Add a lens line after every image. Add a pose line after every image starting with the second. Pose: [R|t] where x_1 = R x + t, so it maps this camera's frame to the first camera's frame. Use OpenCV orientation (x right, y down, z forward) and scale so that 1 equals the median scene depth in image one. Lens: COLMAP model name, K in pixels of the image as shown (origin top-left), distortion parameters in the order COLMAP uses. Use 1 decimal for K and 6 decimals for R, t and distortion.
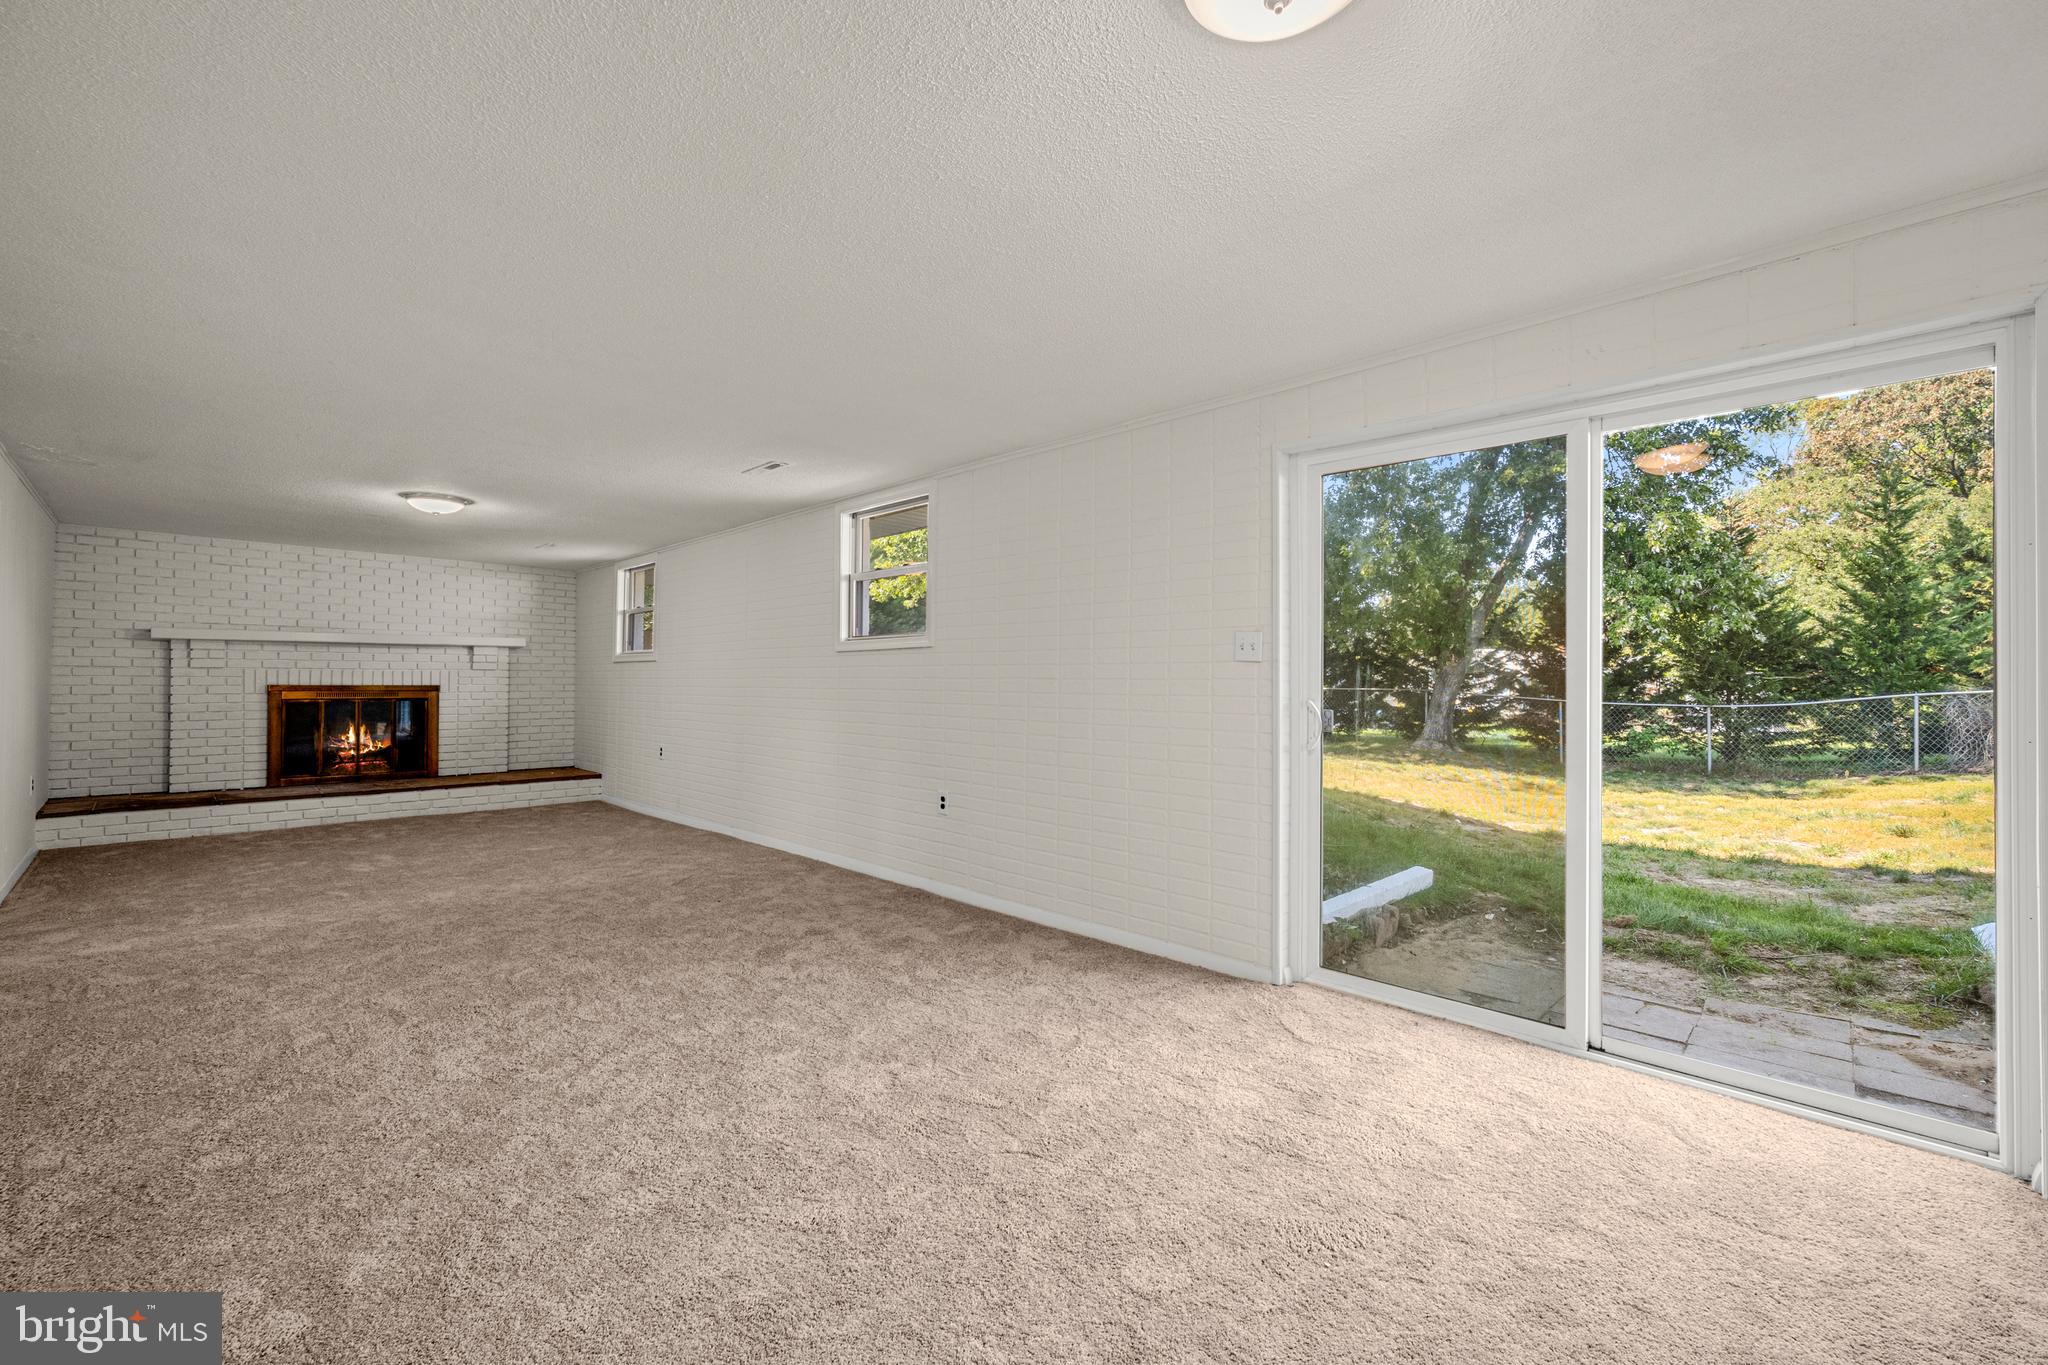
lens RADIAL K [[828.8, 0, 1024.0], [0, 828.8, 682.5], [0, 0, 1]] dist [0.000119, -0.000059]
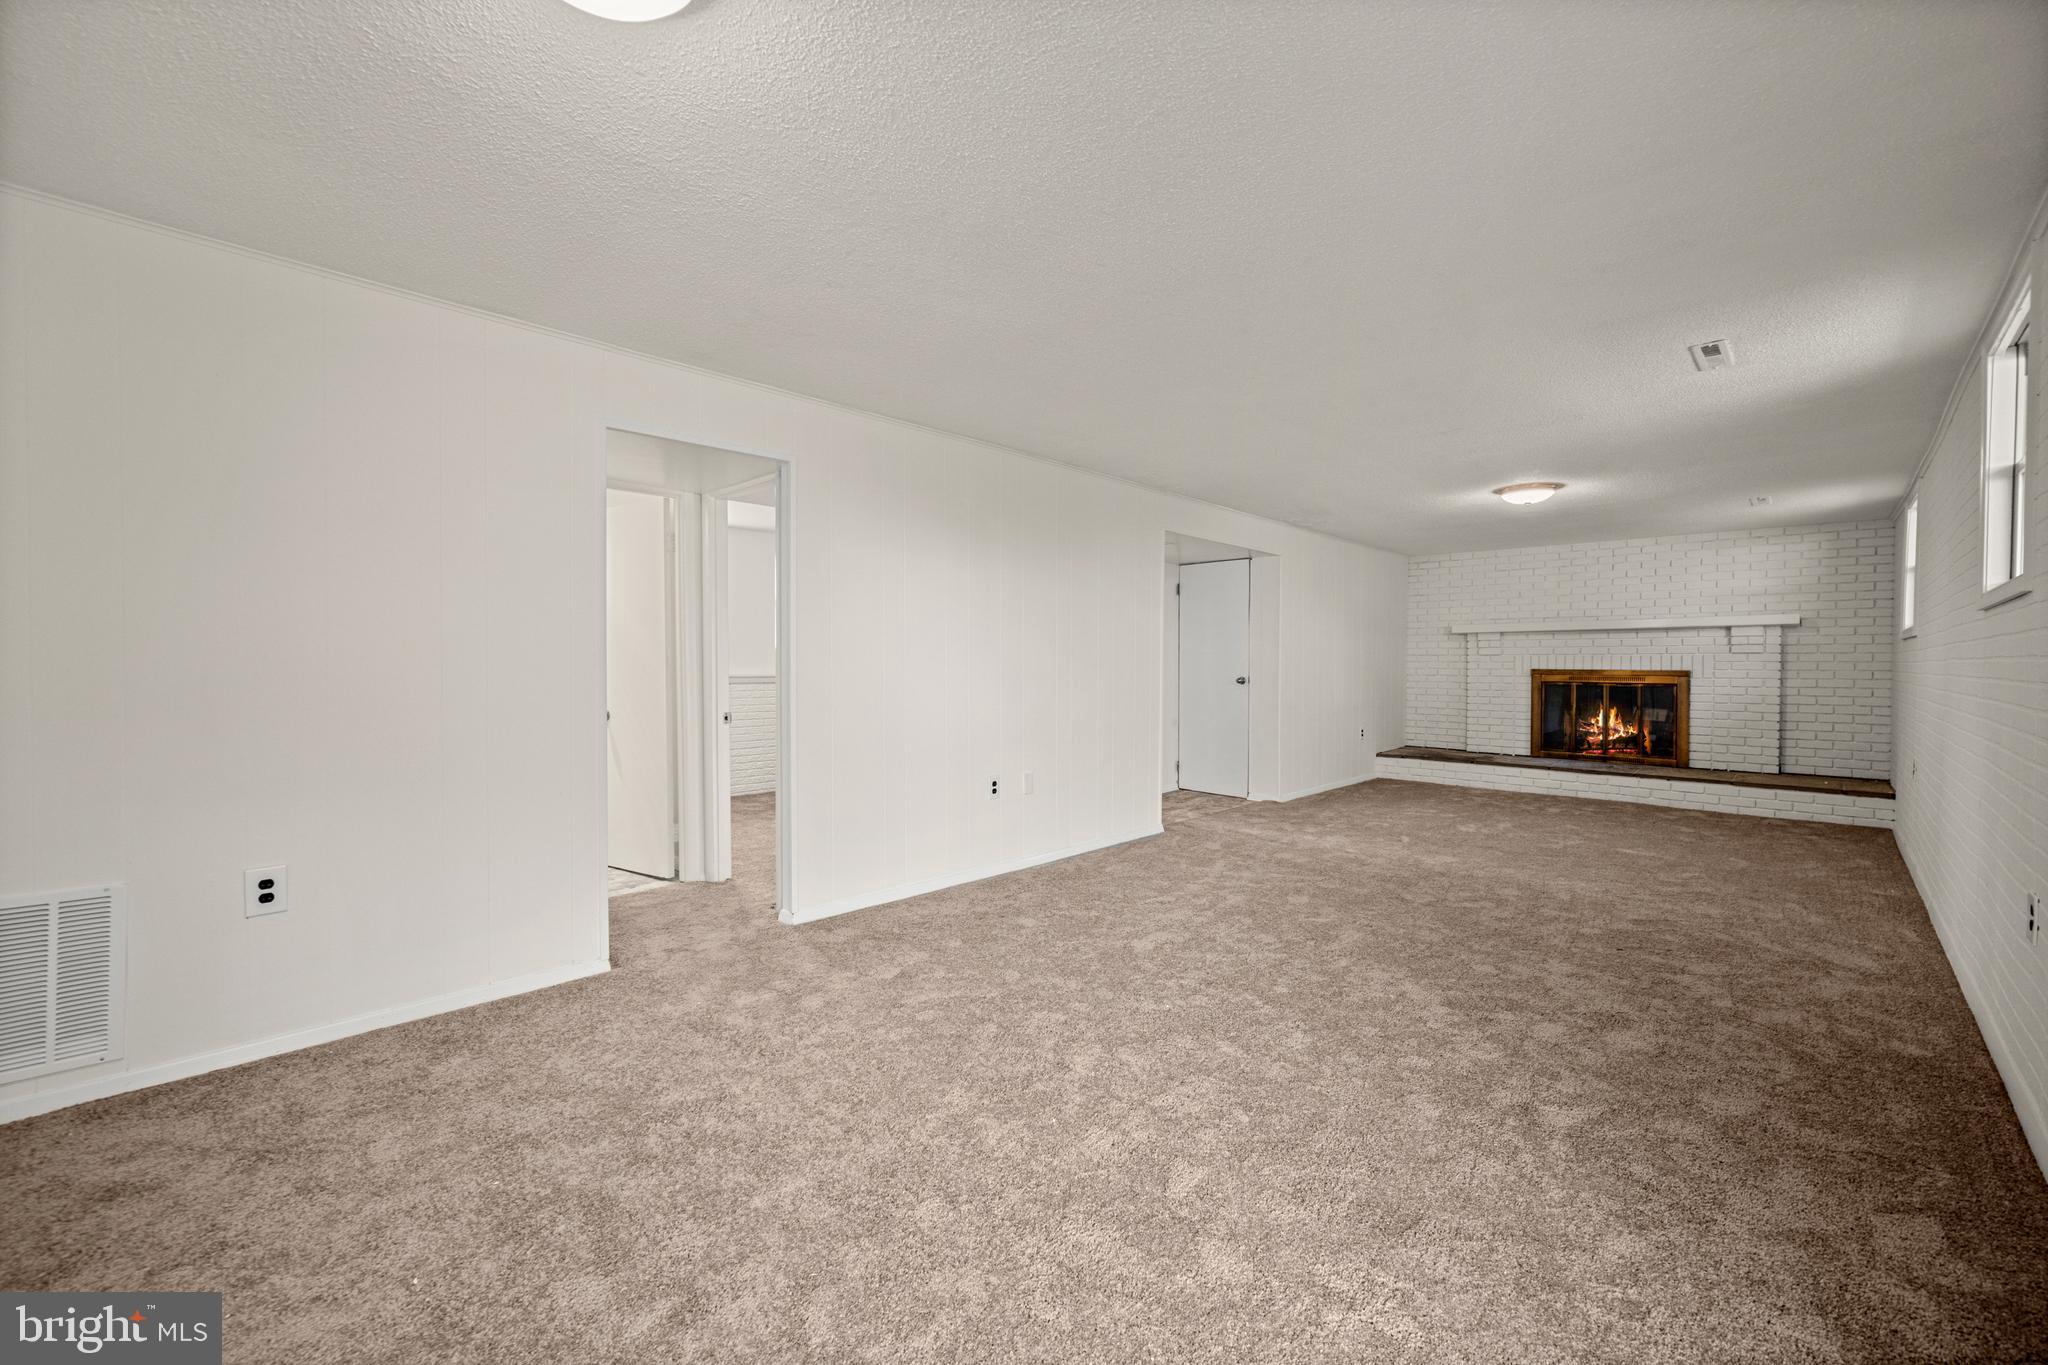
lens RADIAL K [[818.3, 0, 1016.5], [0, 818.3, 672.7], [0, 0, 1]] dist [-0.001283, -0.000315]
pose [[0.010993, 0.008111, -0.999907, 0.223455], [-0.004123, 0.999959, 0.008066, 0.001744], [0.999931, 0.004034, 0.011026, 0.251142]]
